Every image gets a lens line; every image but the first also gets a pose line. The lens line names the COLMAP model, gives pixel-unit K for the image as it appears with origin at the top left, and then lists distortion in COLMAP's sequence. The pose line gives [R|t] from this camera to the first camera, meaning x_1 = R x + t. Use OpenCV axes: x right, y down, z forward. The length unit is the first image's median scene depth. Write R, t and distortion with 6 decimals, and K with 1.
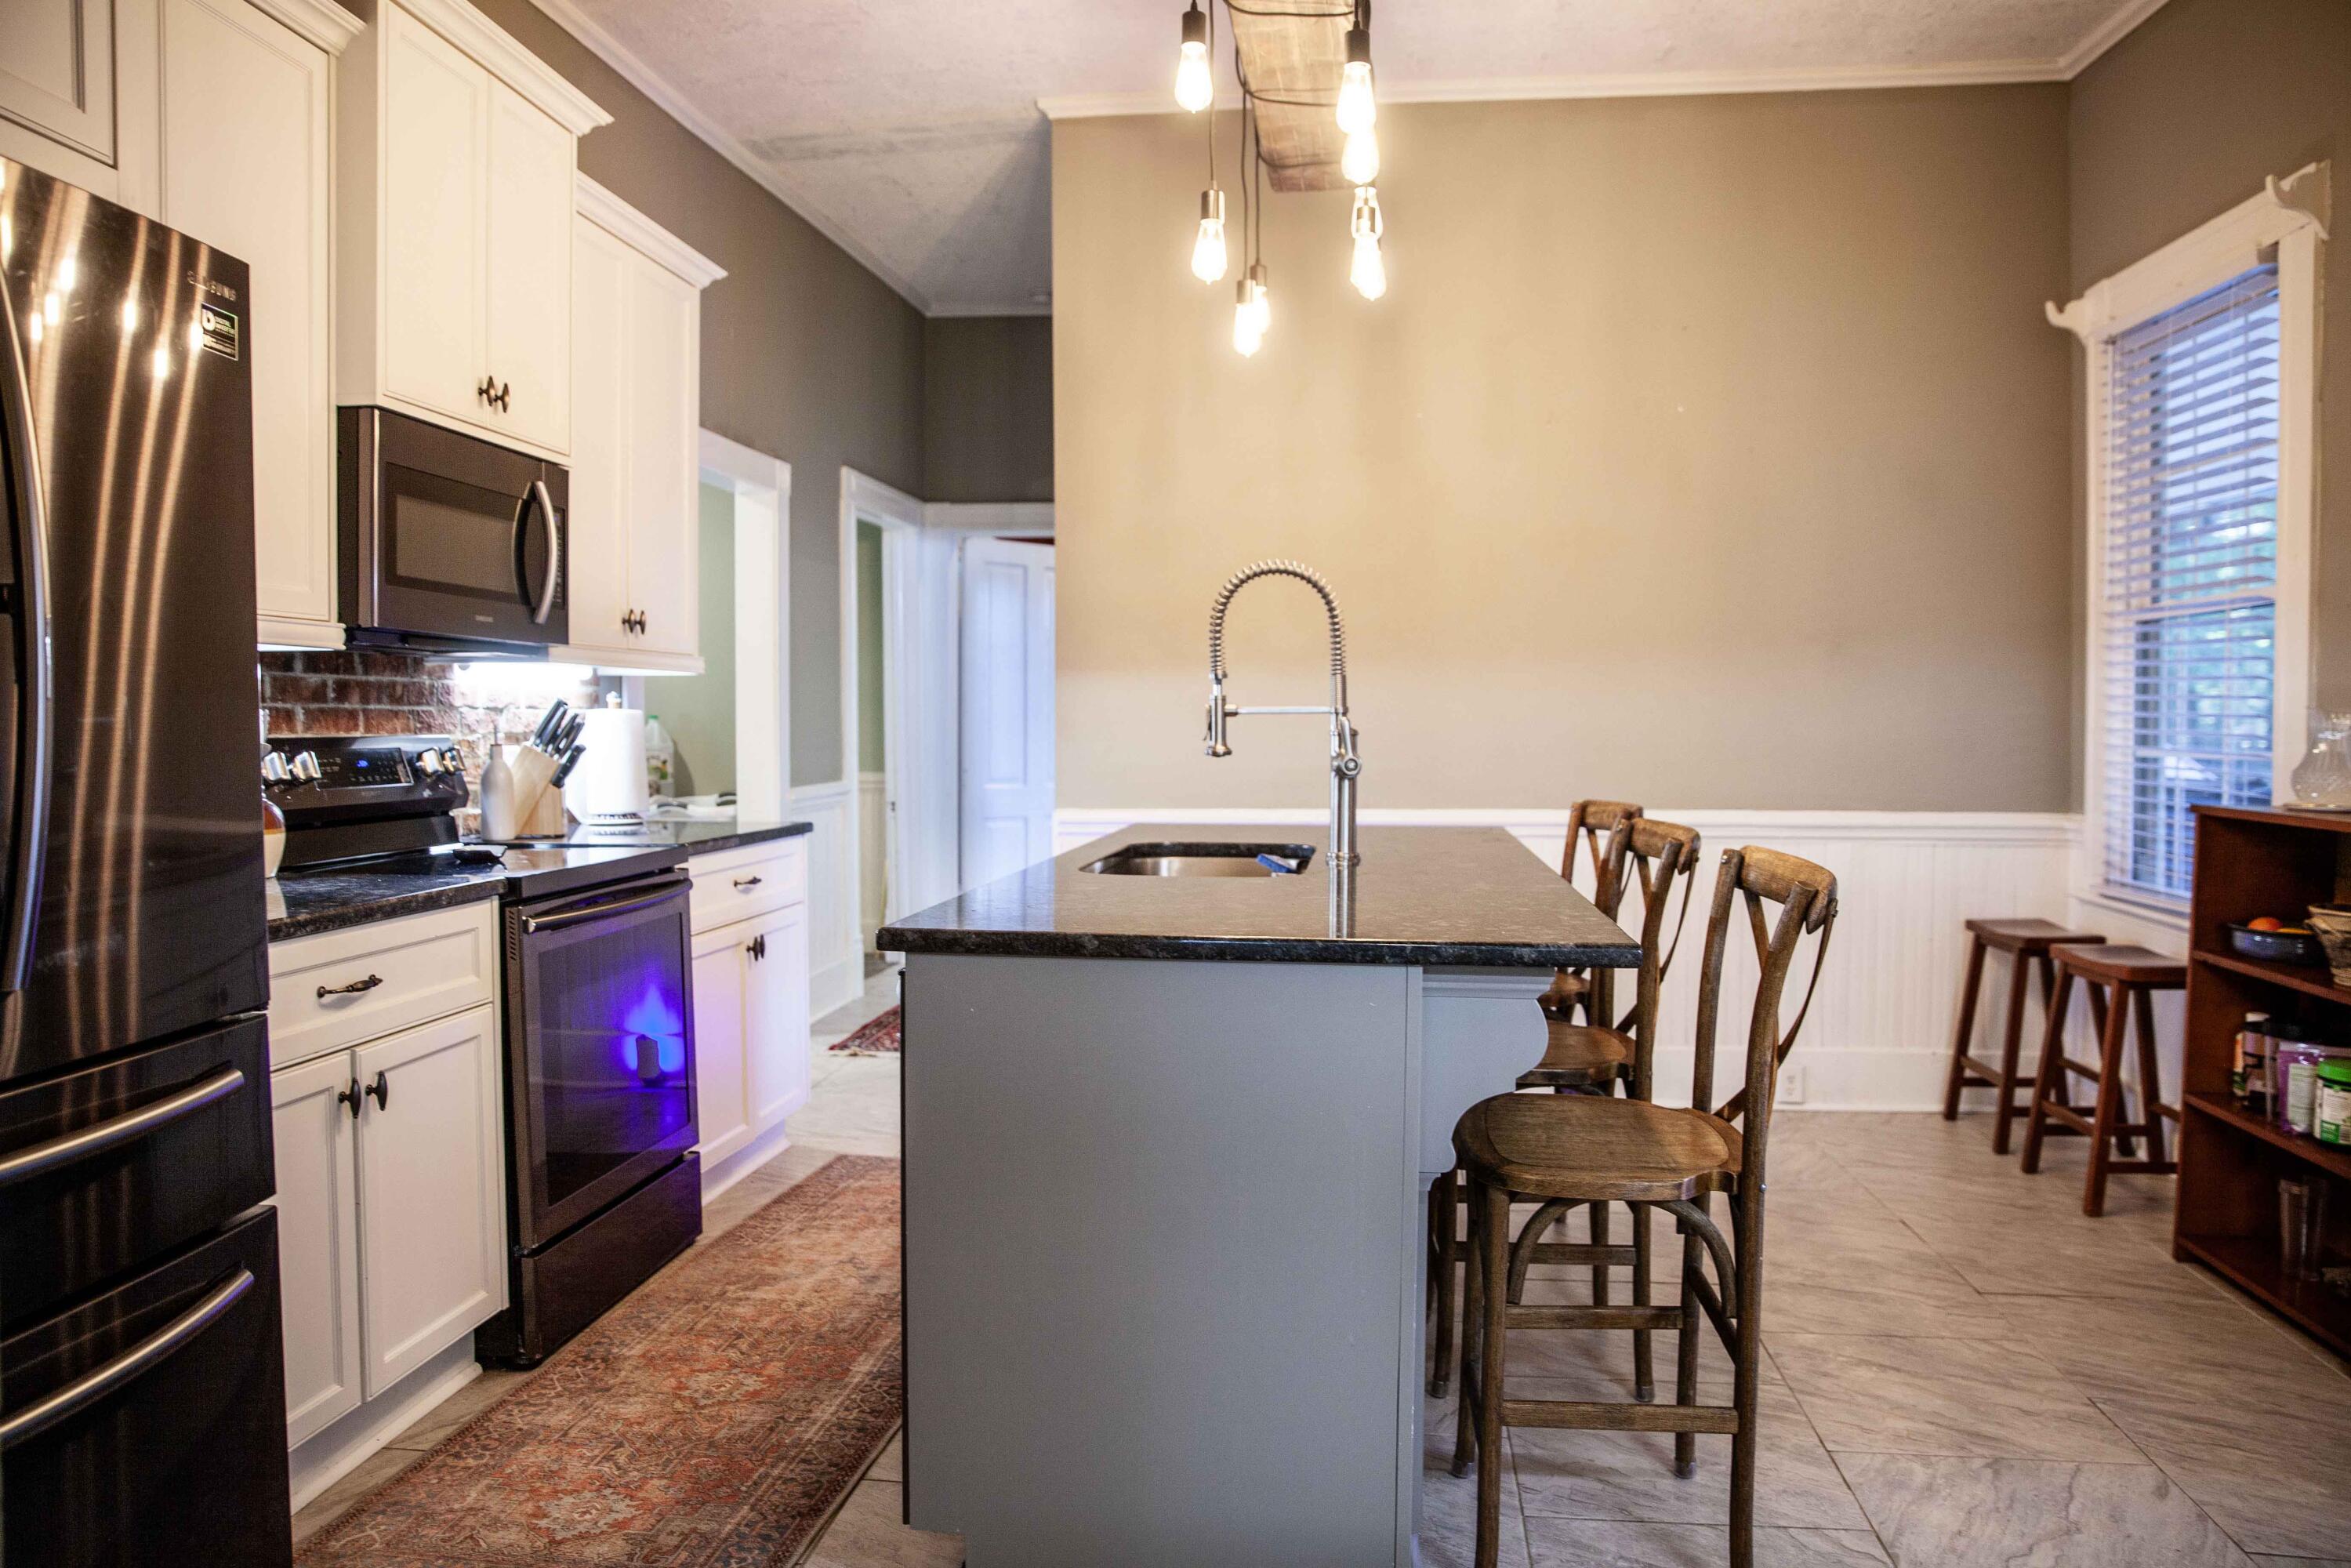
lens RADIAL K [[1623.1, 0, 1179.1], [0, 1623.1, 774.8], [0, 0, 1]] dist [-0.110634, 0.080481]
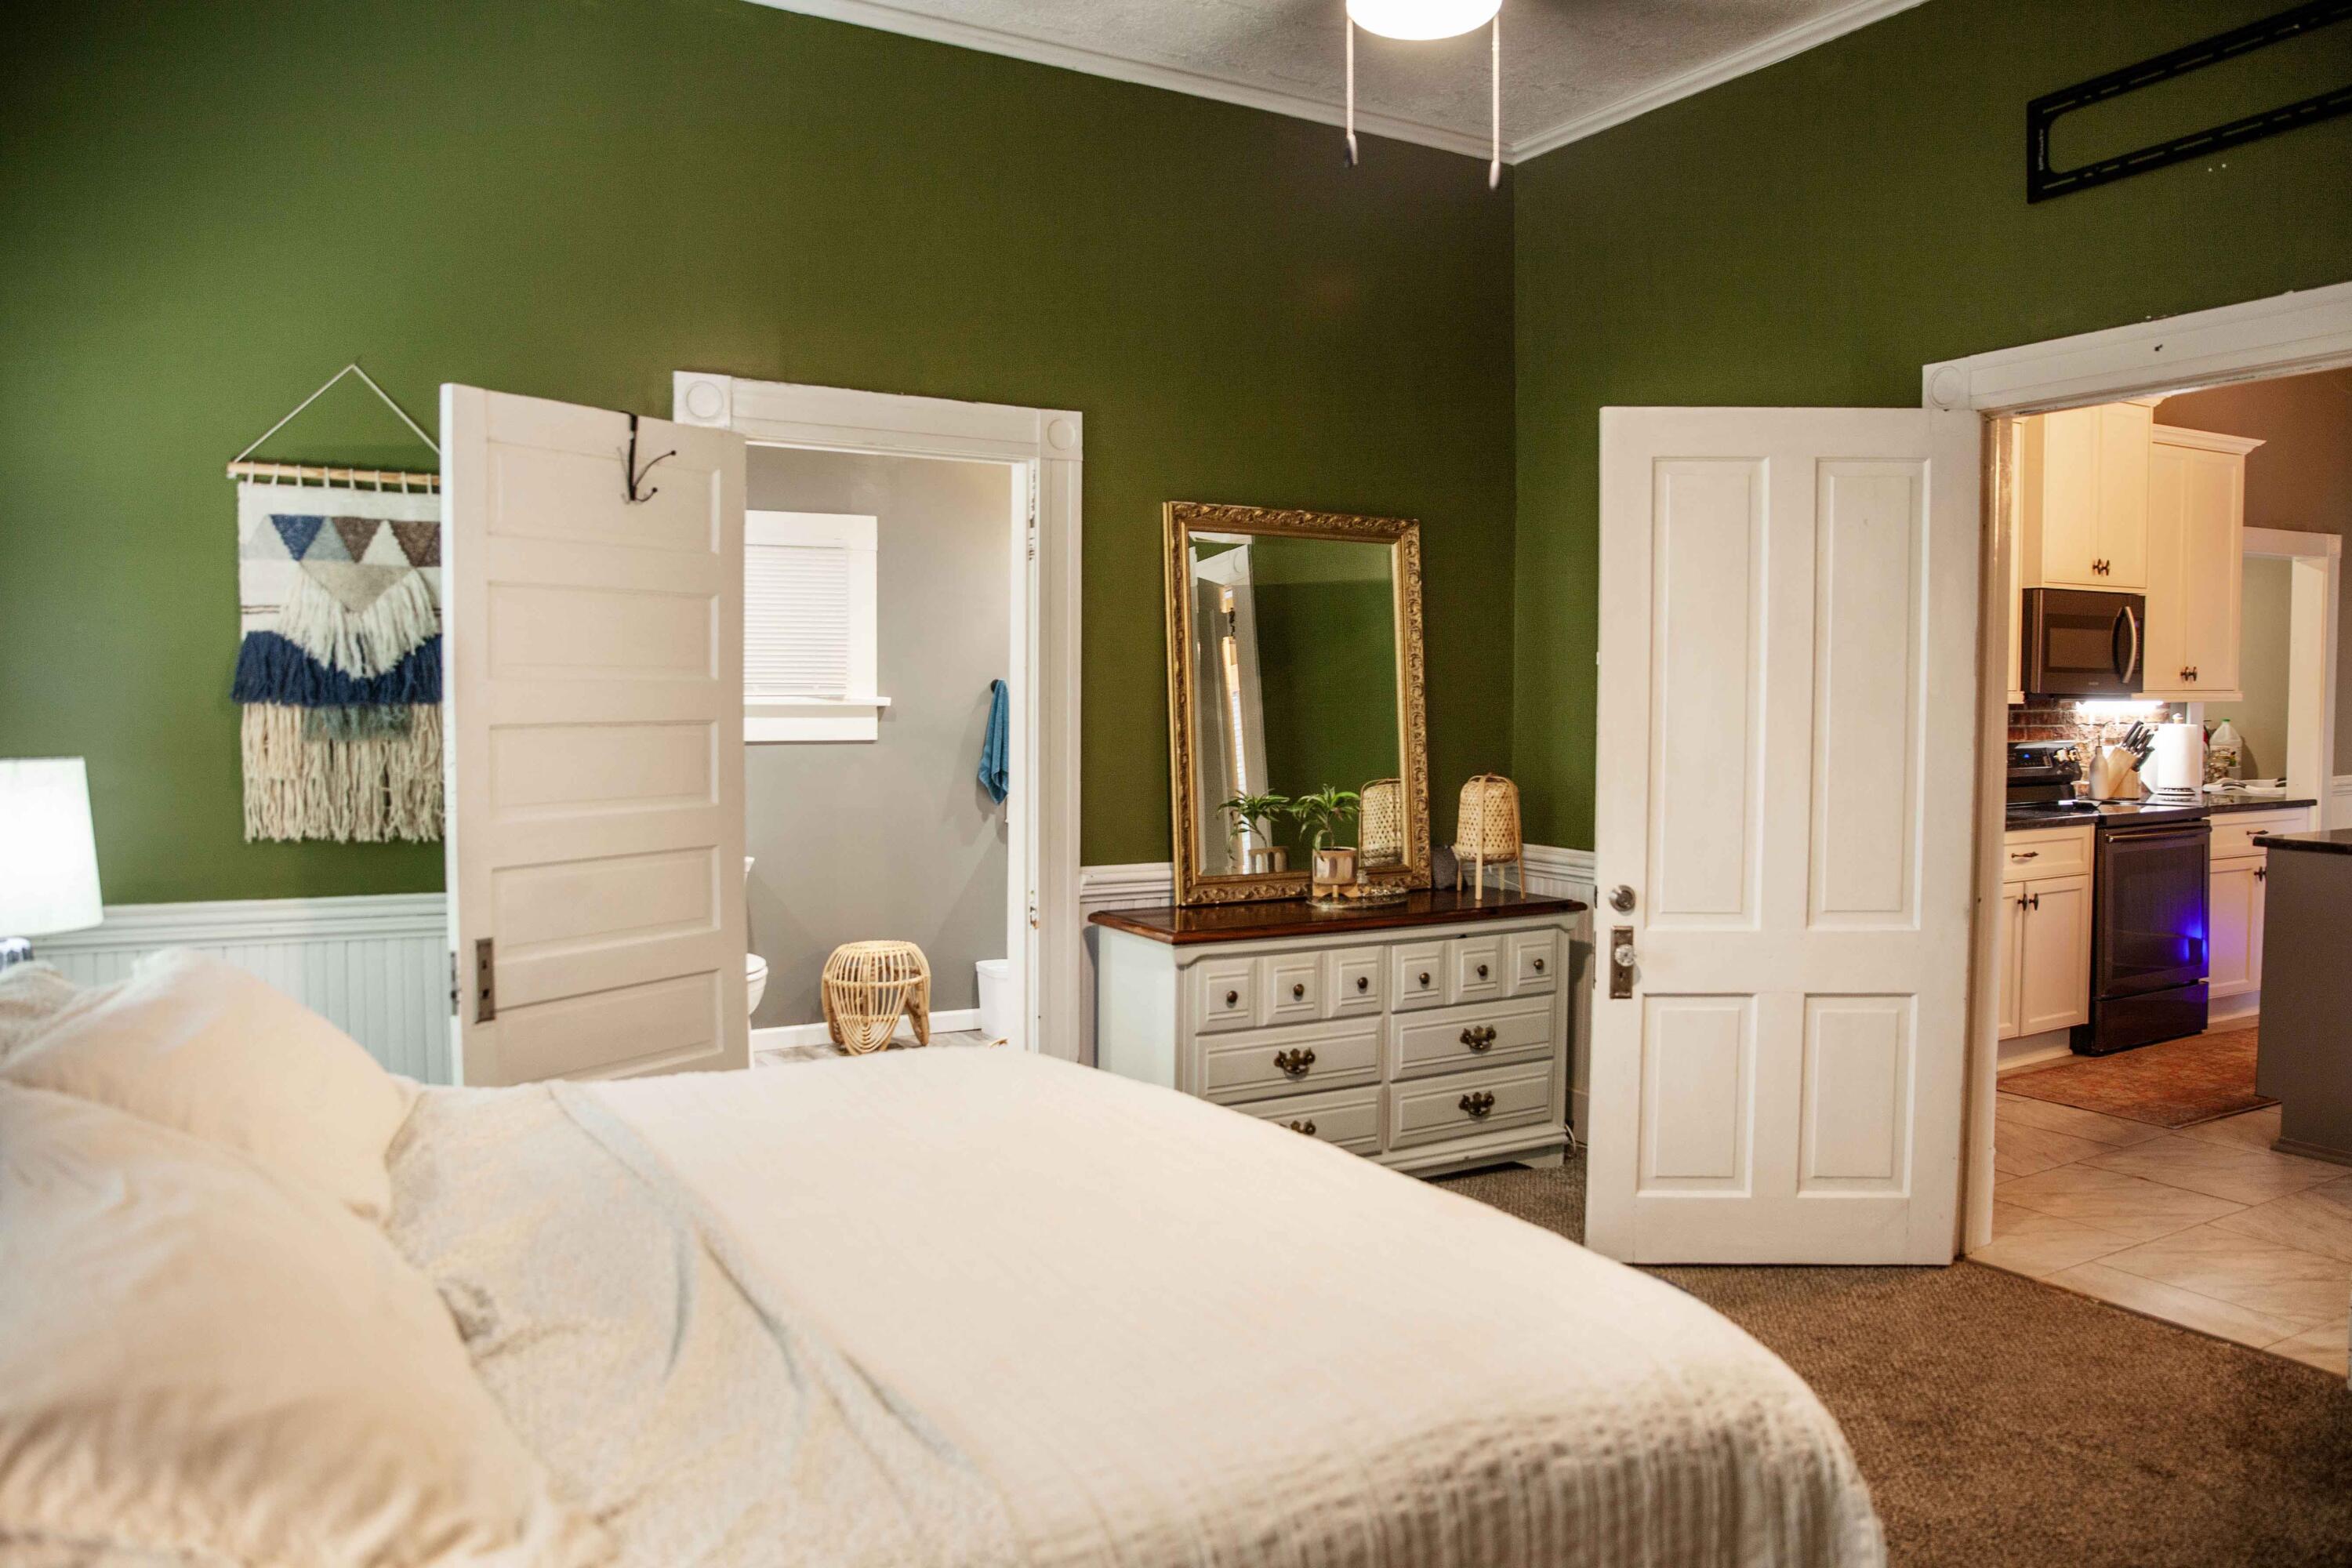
lens RADIAL K [[1623.8, 0, 1179.6], [0, 1623.8, 774.8], [0, 0, 1]] dist [-0.110634, 0.080481]
pose [[0.589924, 0.039561, -0.806489, 0.430063], [-0.023800, 0.999217, 0.031606, -0.019774], [0.807108, 0.000550, 0.590403, -0.963167]]
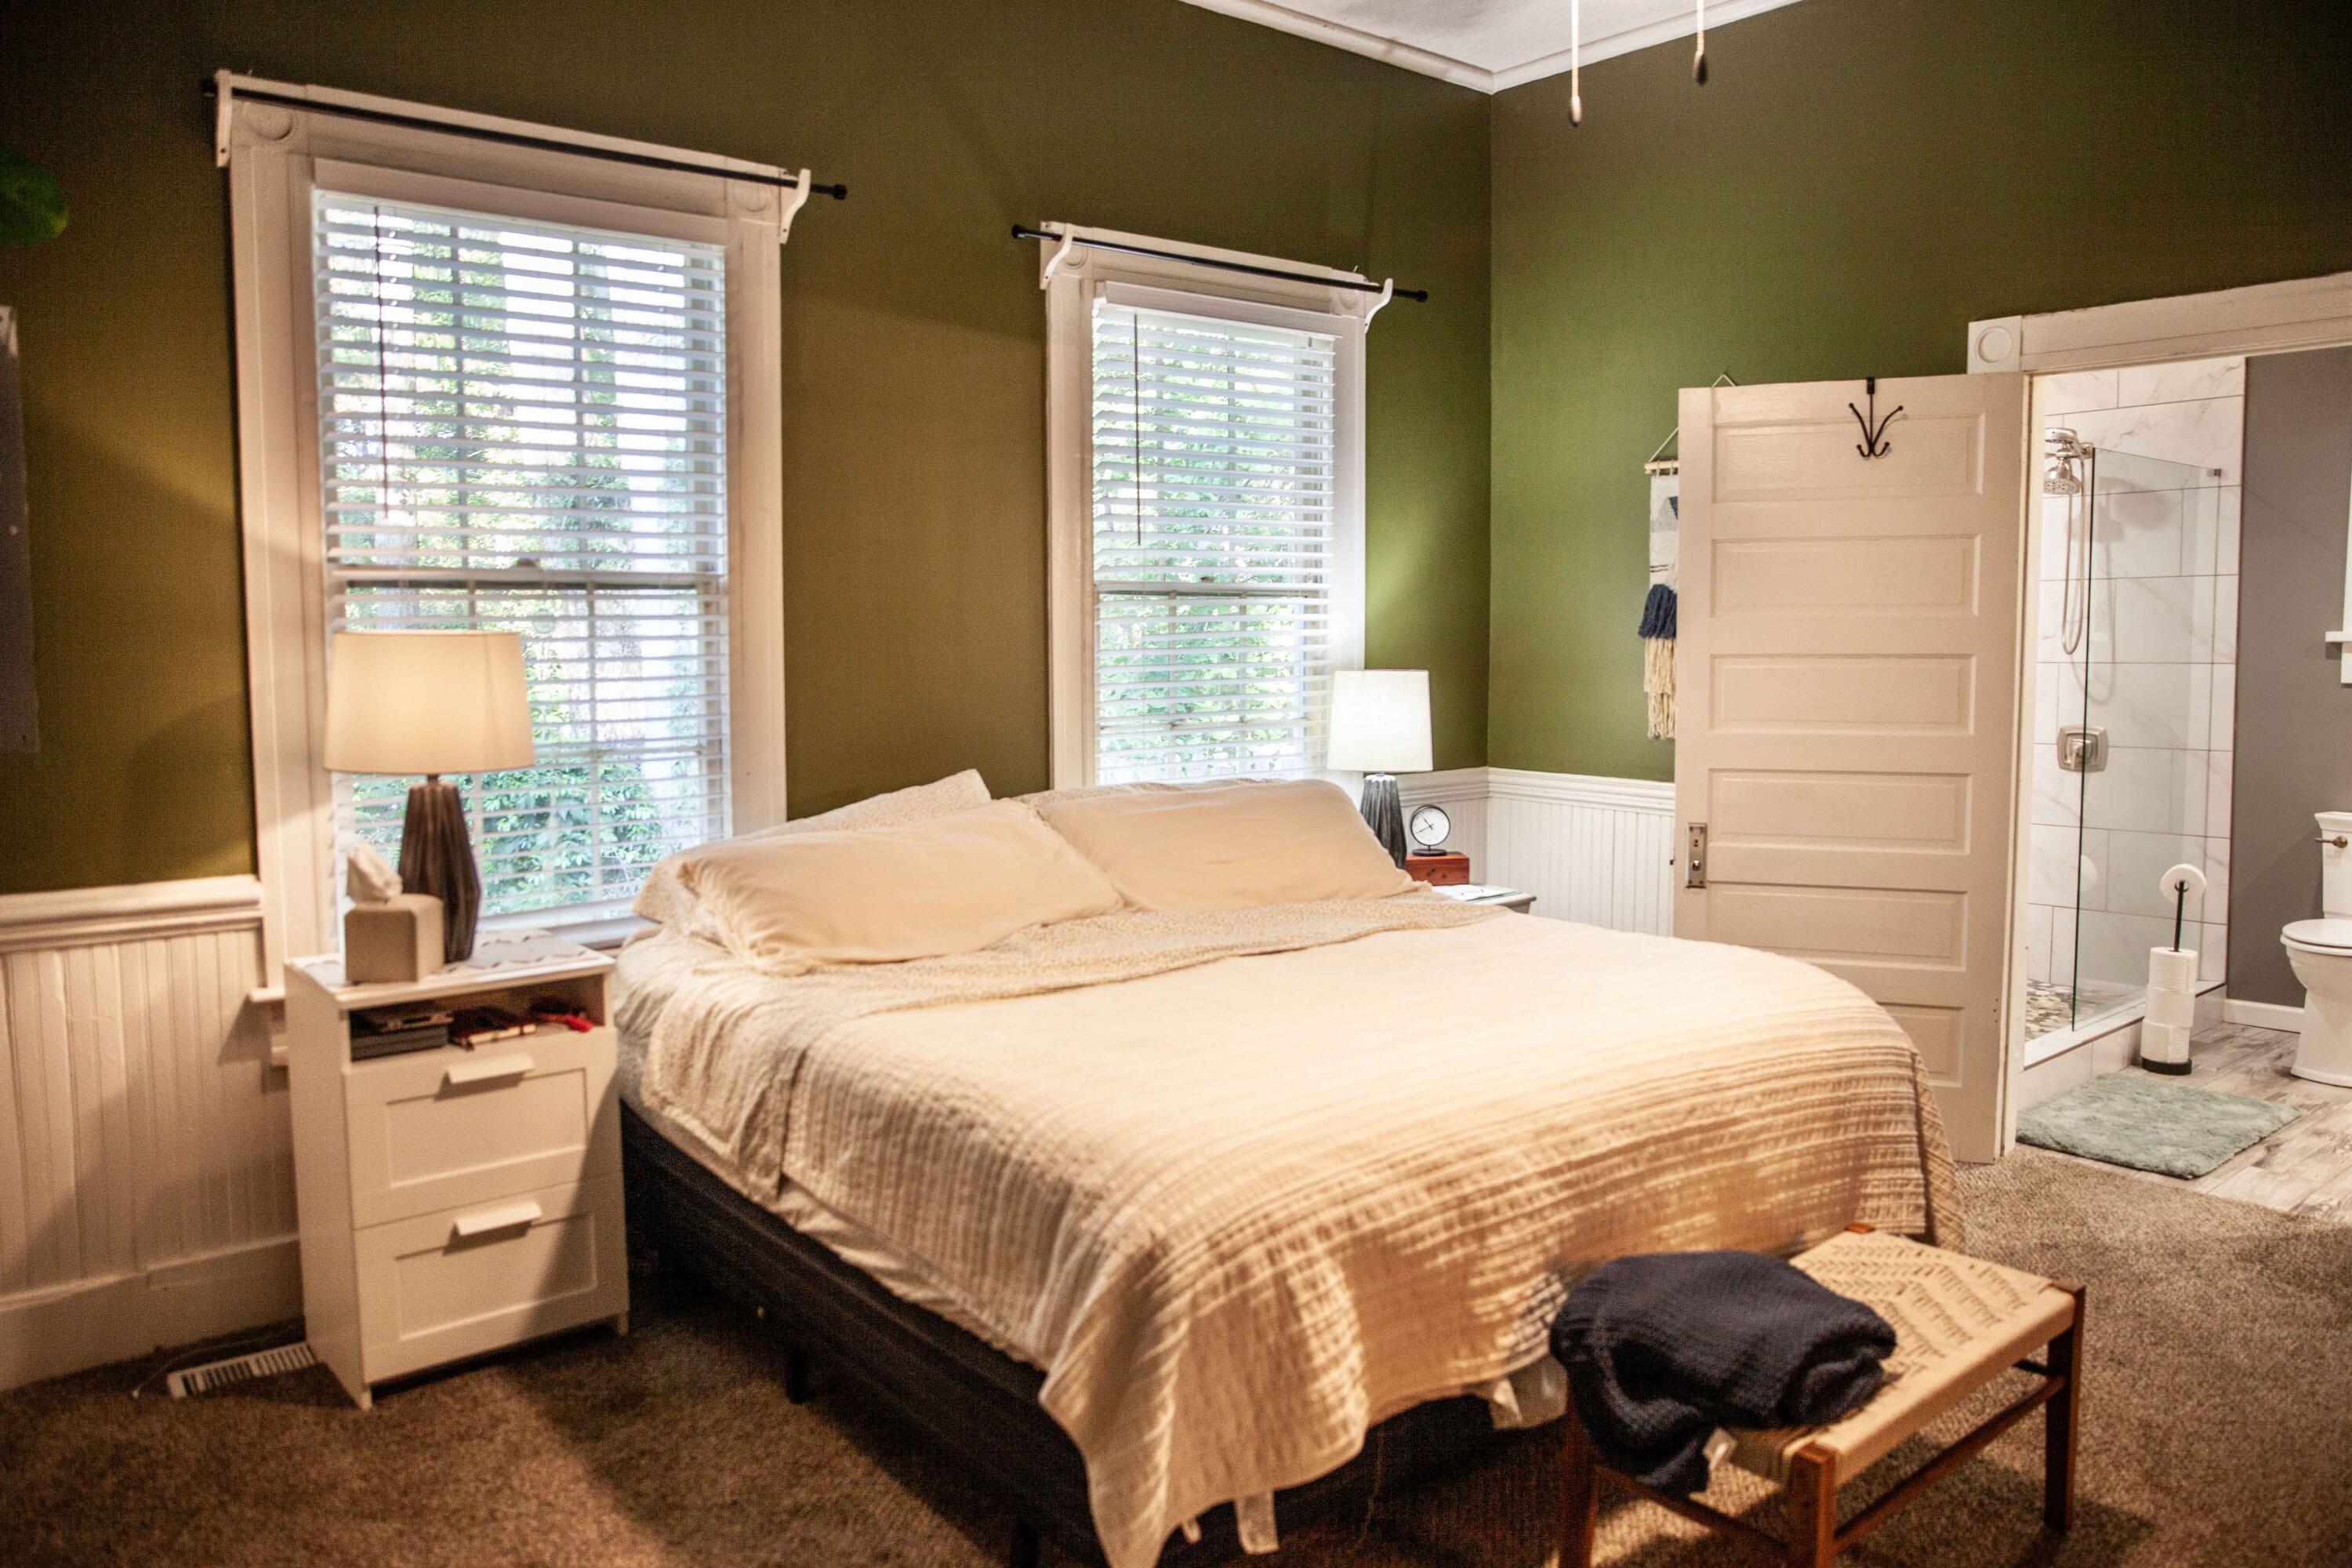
lens RADIAL K [[1623.8, 0, 1179.6], [0, 1623.8, 774.8], [0, 0, 1]] dist [-0.110634, 0.080481]
pose [[-0.700598, 0.063063, -0.710764, 0.563248], [-0.014104, 0.994669, 0.102154, -0.037357], [0.713417, 0.081594, -0.695973, -0.164048]]
